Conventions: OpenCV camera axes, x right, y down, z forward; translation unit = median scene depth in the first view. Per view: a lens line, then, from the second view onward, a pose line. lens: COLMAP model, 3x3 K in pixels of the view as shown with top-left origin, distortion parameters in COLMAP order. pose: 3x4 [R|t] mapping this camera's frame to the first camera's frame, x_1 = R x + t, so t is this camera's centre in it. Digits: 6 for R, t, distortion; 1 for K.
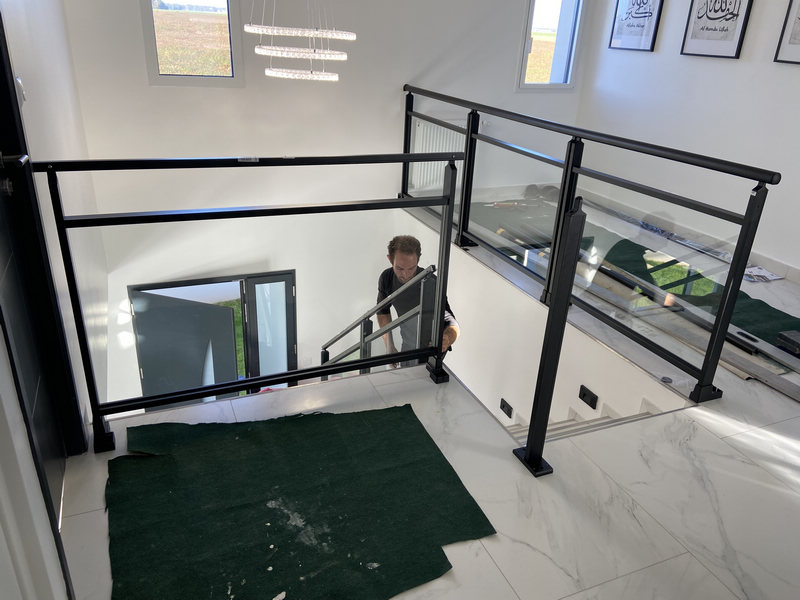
lens RADIAL K [[597.2, 0, 408.2], [0, 597.2, 301.1], [0, 0, 1]] dist [0.107899, -0.125188]
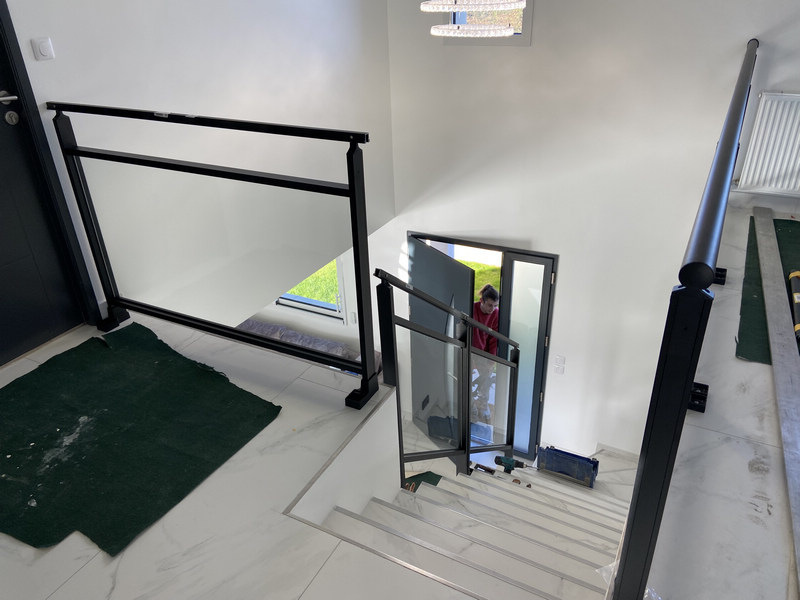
lens RADIAL K [[597.2, 0, 408.2], [0, 597.2, 301.1], [0, 0, 1]] dist [0.107899, -0.125188]
pose [[0.619105, 0.307056, -0.722791, 0.504363], [-0.262812, 0.948331, 0.177759, -0.131846], [0.740027, 0.079907, 0.667814, 0.367801]]
